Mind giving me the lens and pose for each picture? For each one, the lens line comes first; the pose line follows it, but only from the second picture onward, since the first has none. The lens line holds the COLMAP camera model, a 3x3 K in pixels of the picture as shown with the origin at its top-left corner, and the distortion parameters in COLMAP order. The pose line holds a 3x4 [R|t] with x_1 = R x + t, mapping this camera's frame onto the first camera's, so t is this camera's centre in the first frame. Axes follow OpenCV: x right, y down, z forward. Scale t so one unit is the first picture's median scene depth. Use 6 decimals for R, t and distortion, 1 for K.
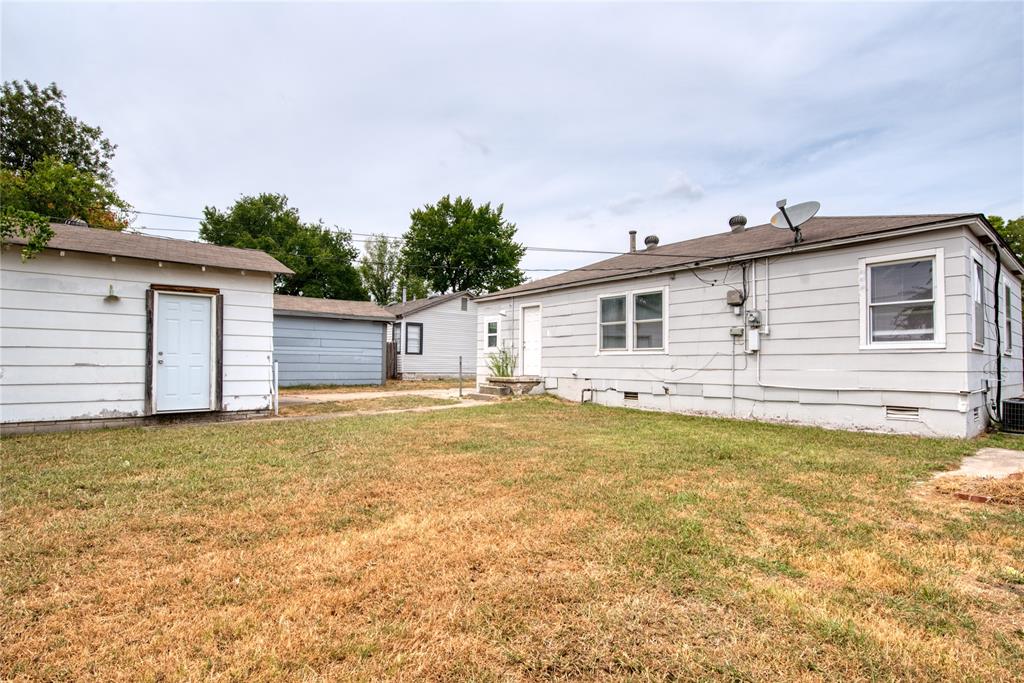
lens RADIAL K [[500.2, 0, 512.0], [0, 500.2, 341.5], [0, 0, 1]] dist [-0.011633, -0.000489]
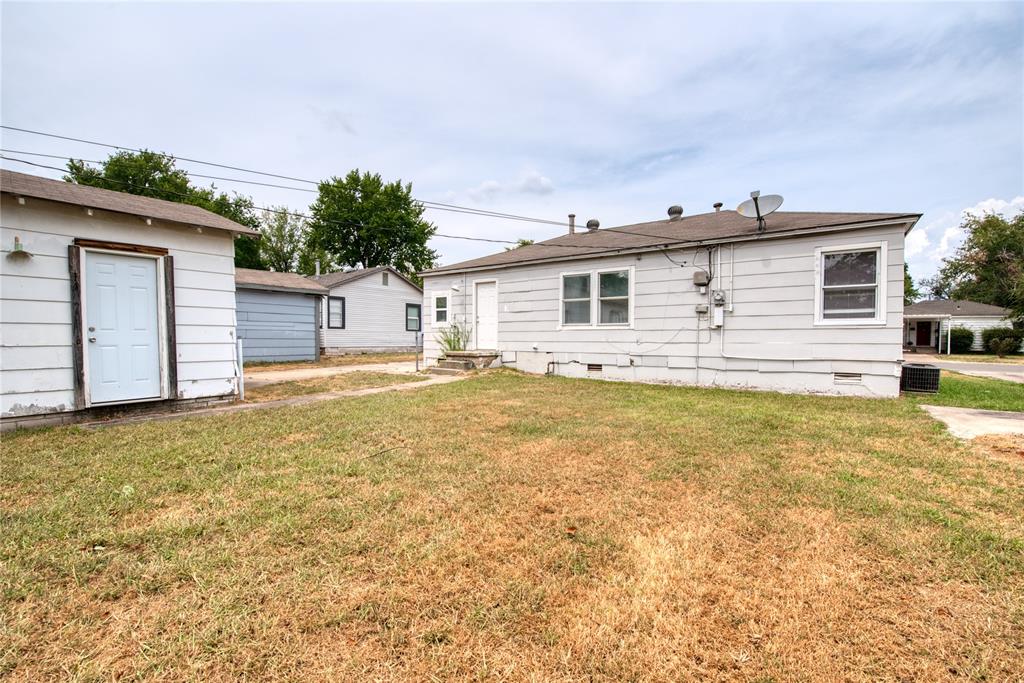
lens RADIAL K [[444.5, 0, 512.5], [0, 444.5, 348.0], [0, 0, 1]] dist [-0.008536, -0.007231]
pose [[0.965978, -0.011794, 0.258354, -0.193348], [-0.006414, 0.997560, 0.069518, 0.000791], [-0.258544, -0.068810, 0.963546, 0.131446]]
